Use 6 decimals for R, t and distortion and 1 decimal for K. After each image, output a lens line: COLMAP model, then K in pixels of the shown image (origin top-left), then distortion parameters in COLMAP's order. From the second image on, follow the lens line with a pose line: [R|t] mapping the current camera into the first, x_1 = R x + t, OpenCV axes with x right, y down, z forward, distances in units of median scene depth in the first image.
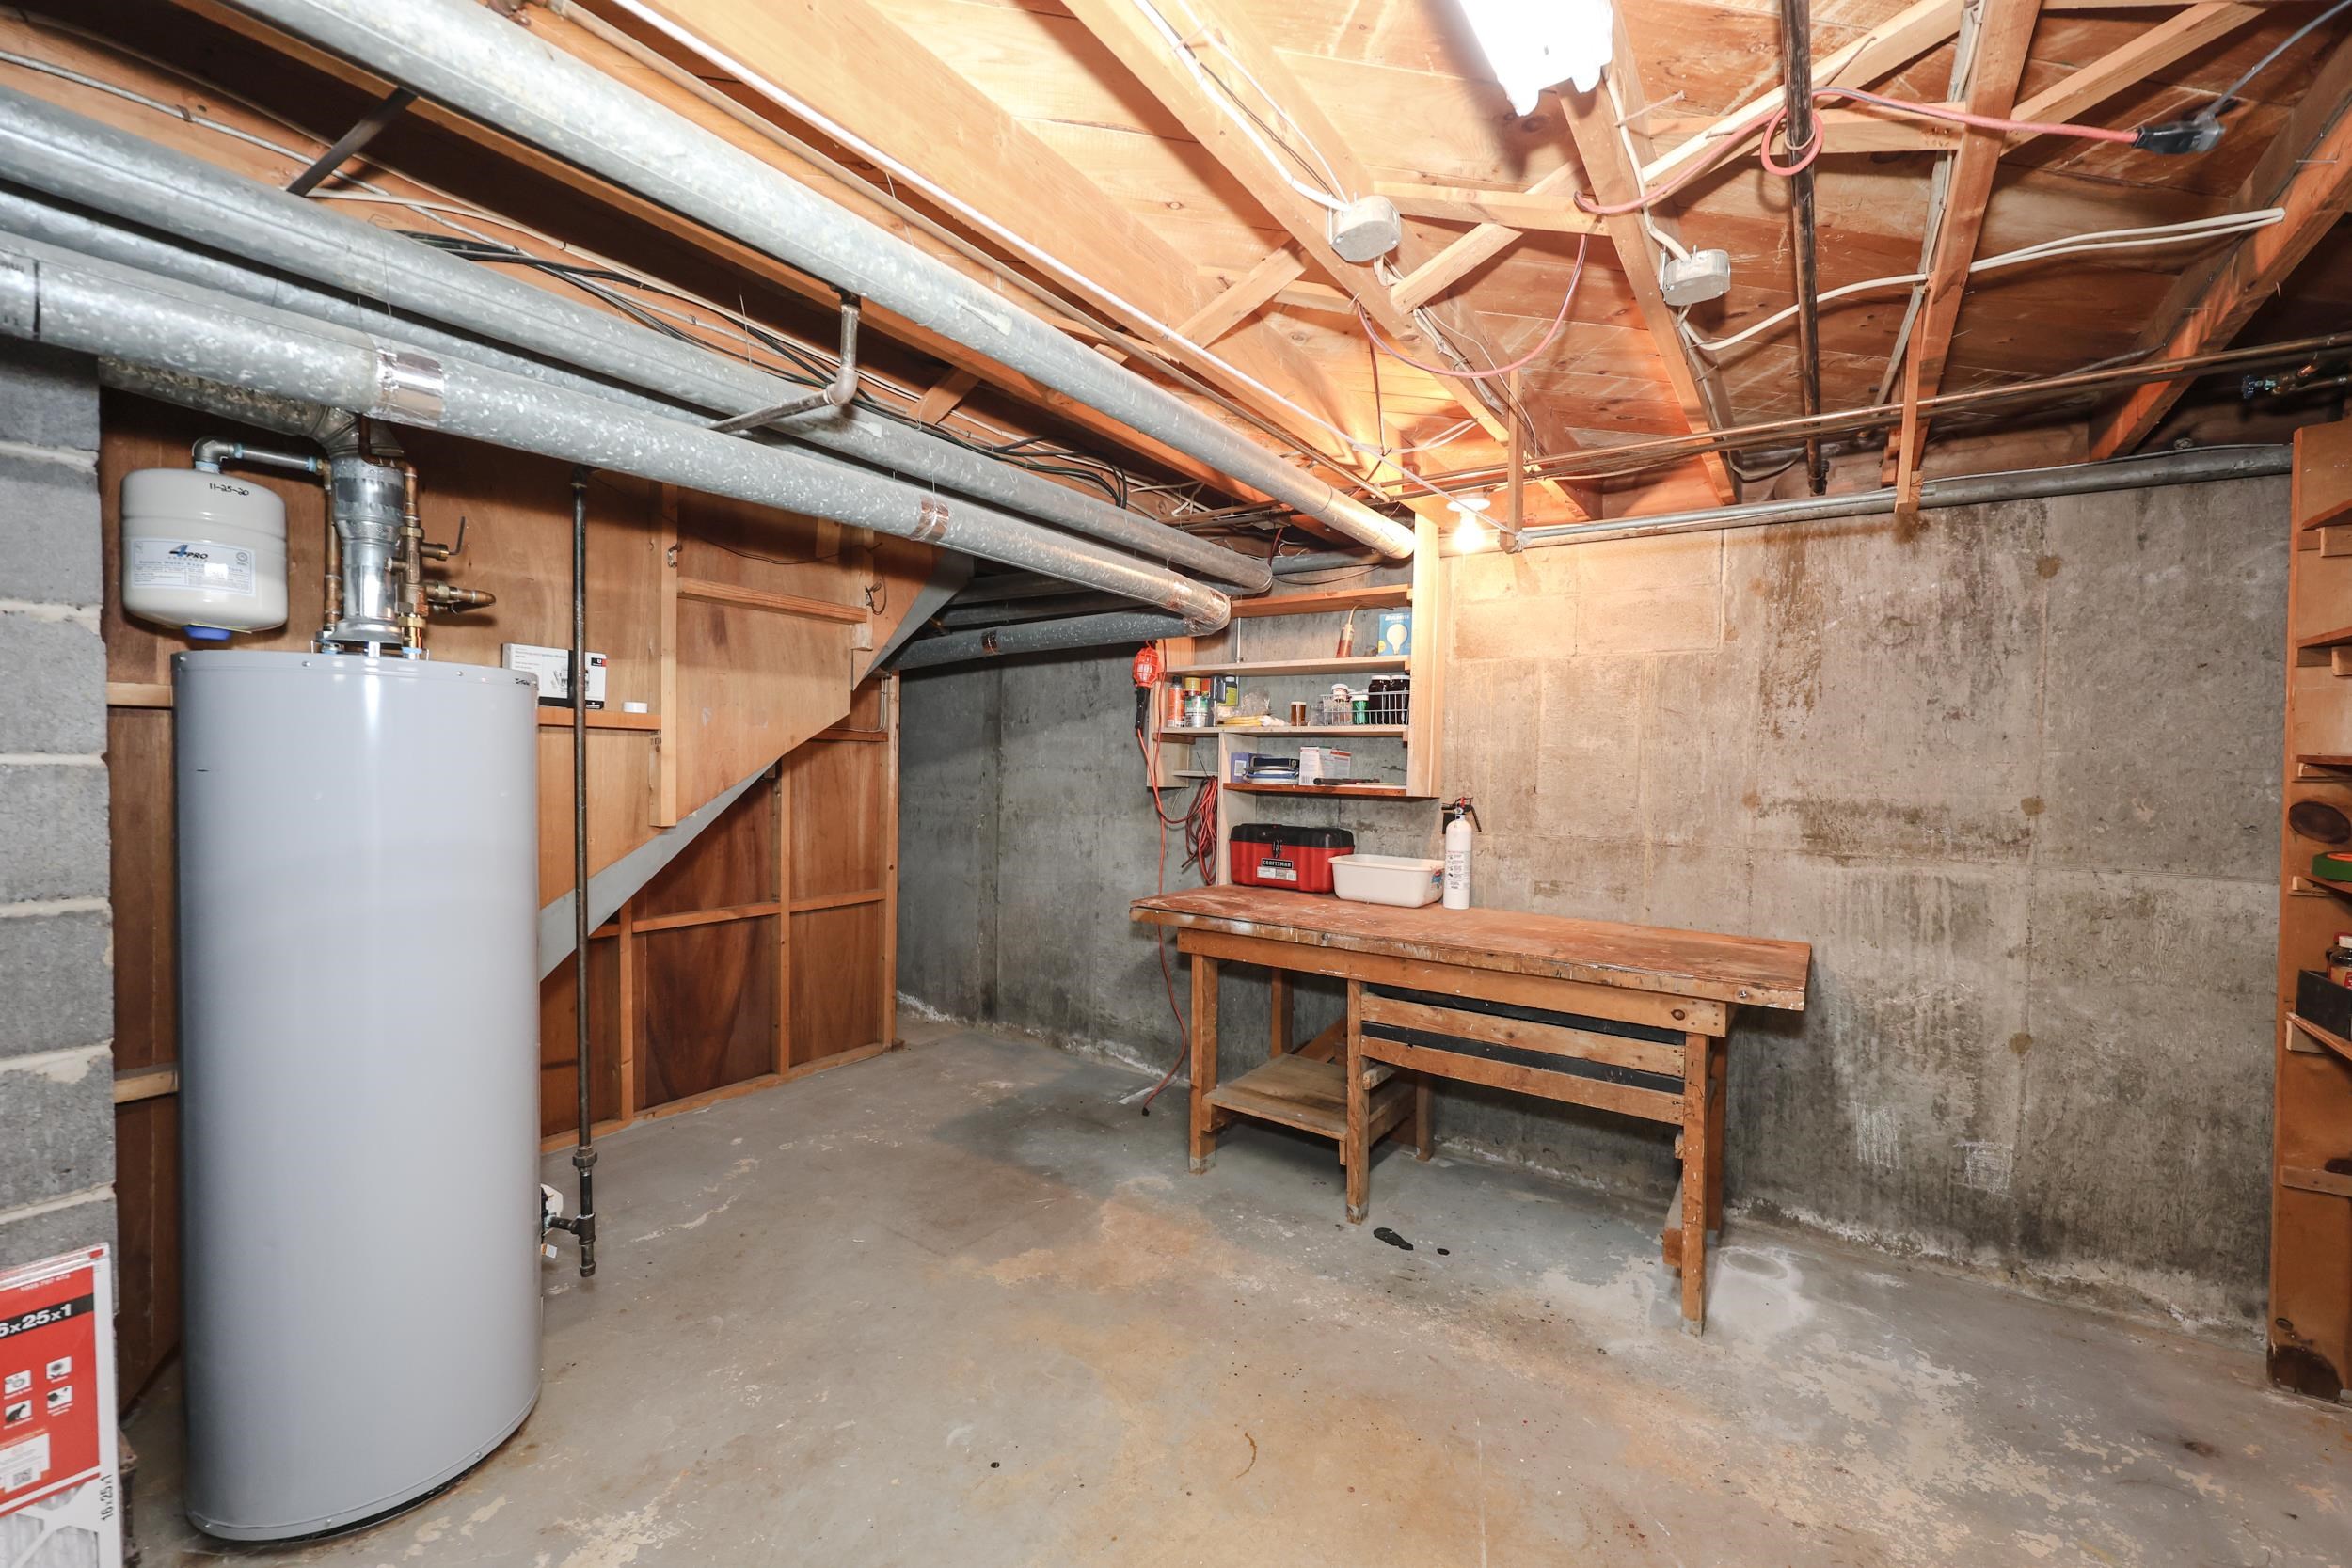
lens RADIAL K [[927.5, 0, 1181.5], [0, 927.5, 786.7], [0, 0, 1]] dist [-0.000753, 0.000150]
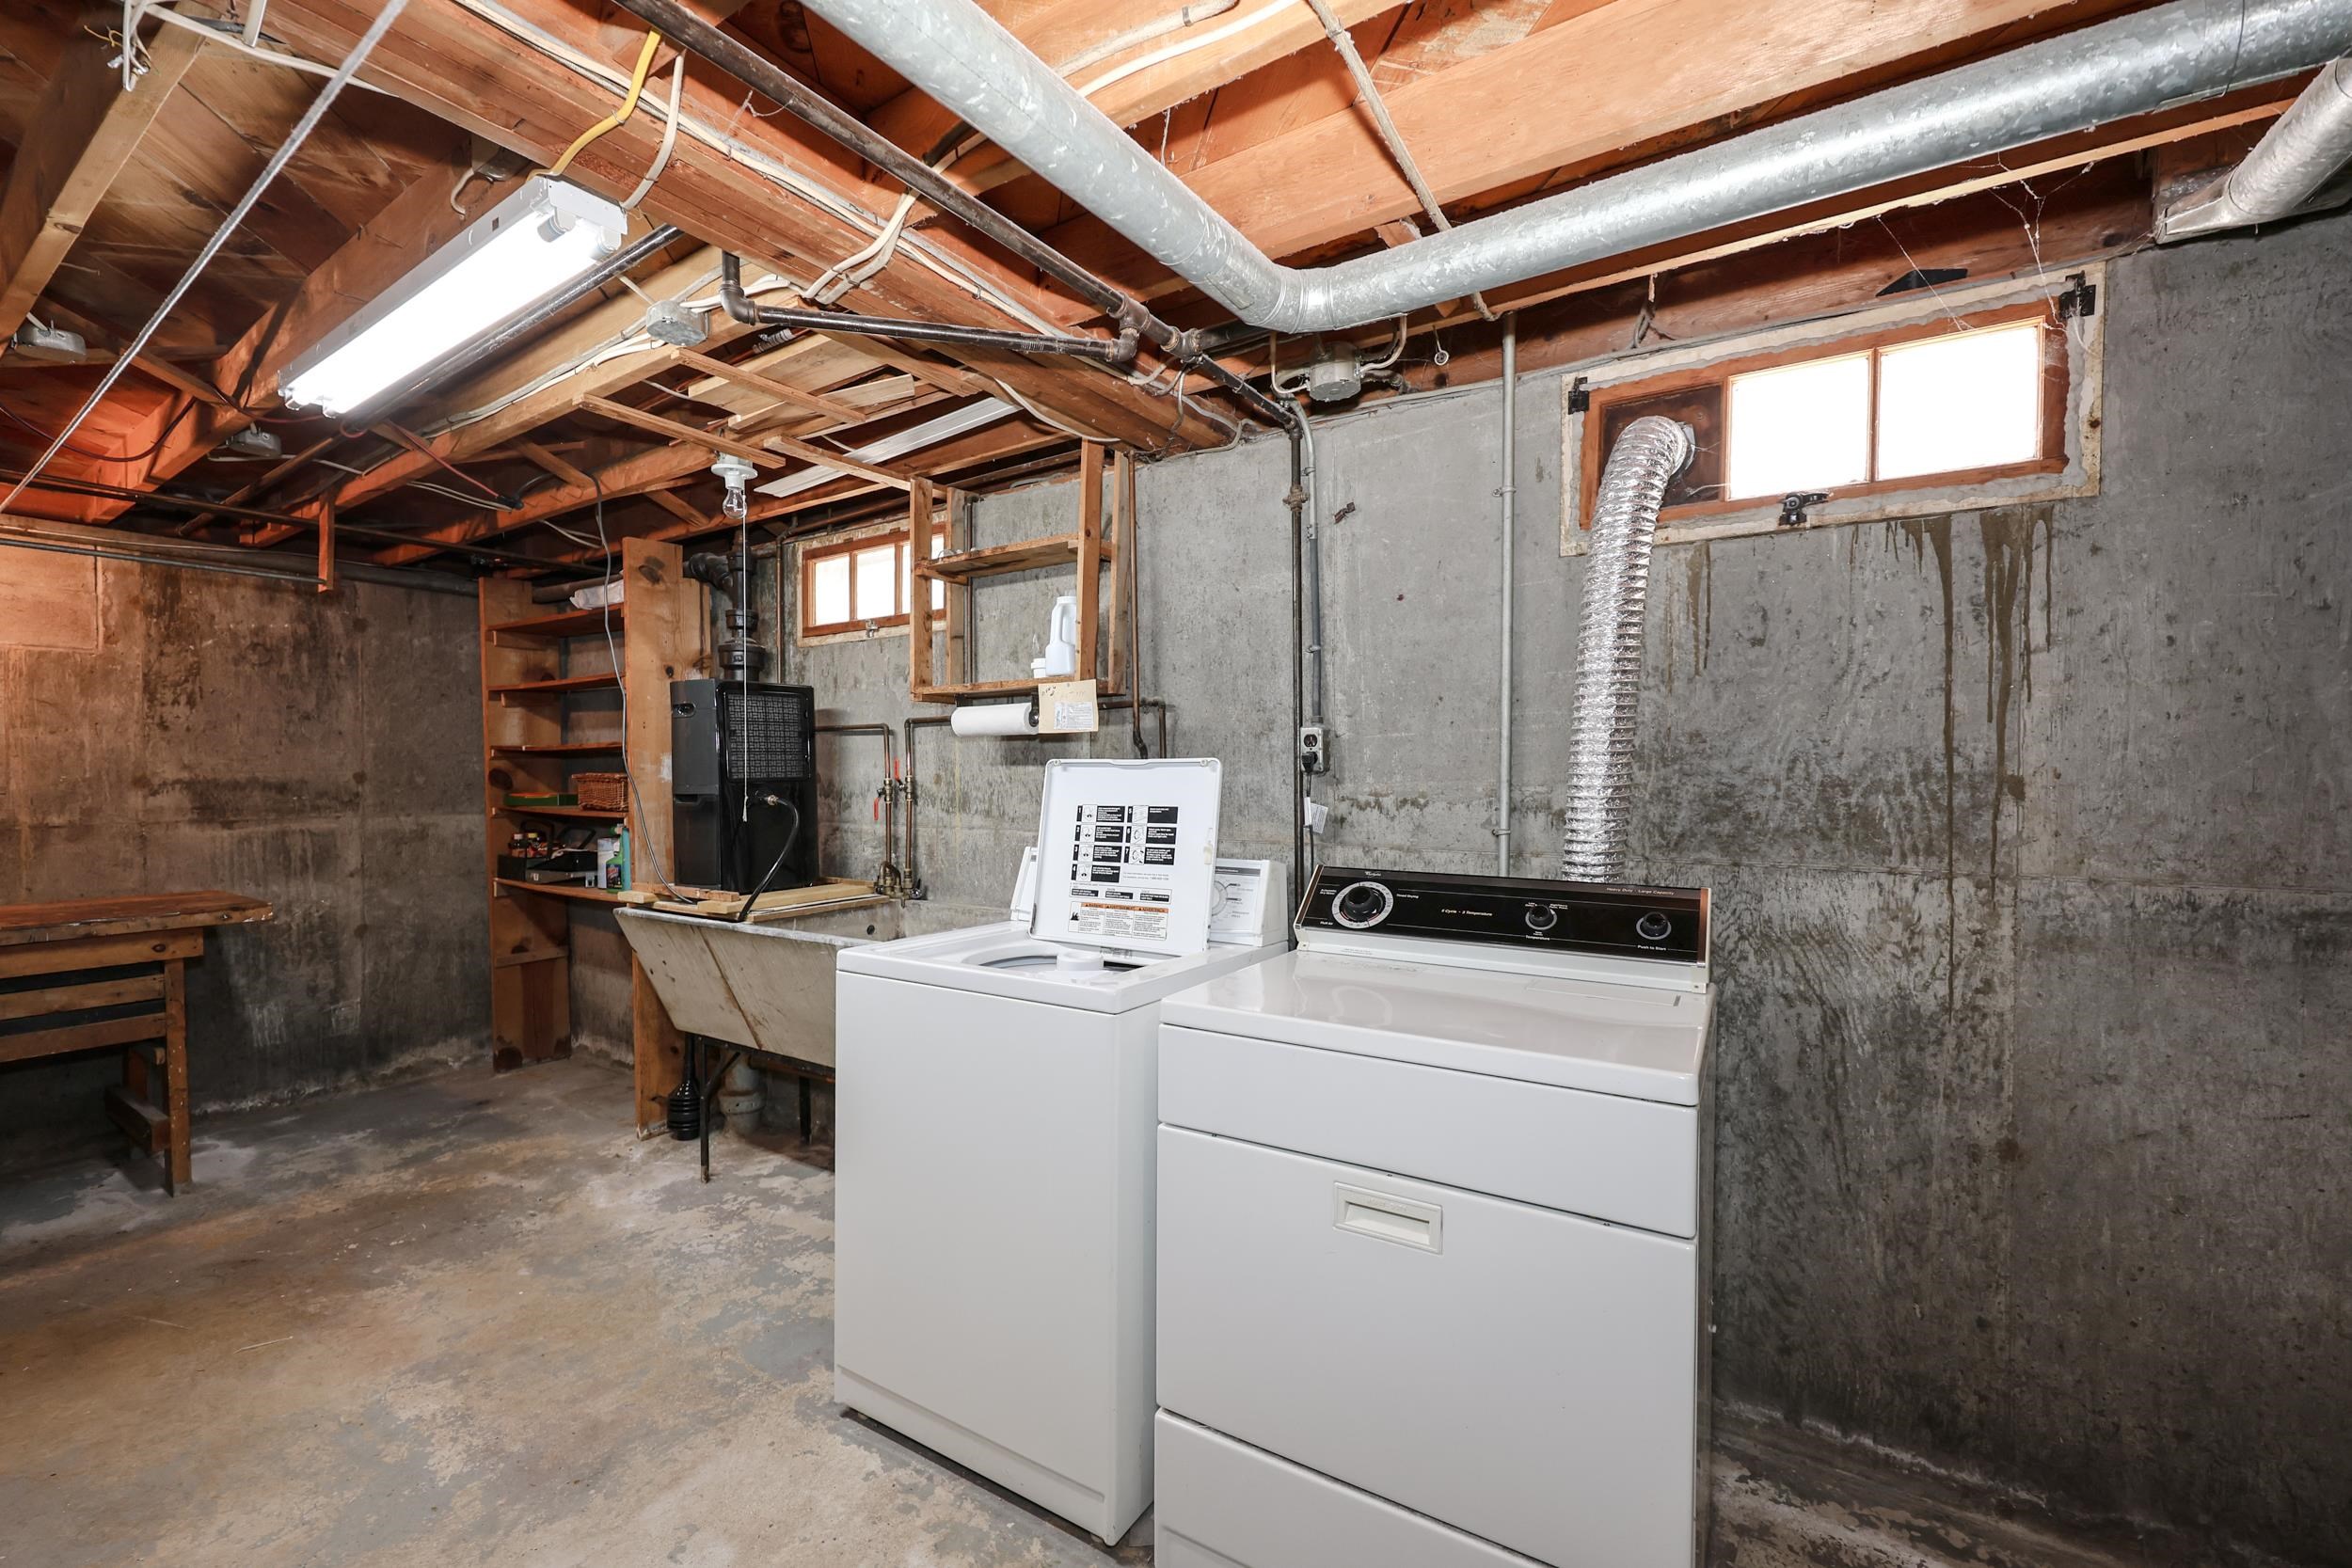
lens RADIAL K [[974.5, 0, 1176.4], [0, 974.5, 784.7], [0, 0, 1]] dist [0.000706, -0.000637]
pose [[-0.021684, -0.036339, 0.999104, -0.716621], [0.029145, 0.998892, 0.036964, 0.011593], [-0.999340, 0.029920, -0.020601, -0.323764]]
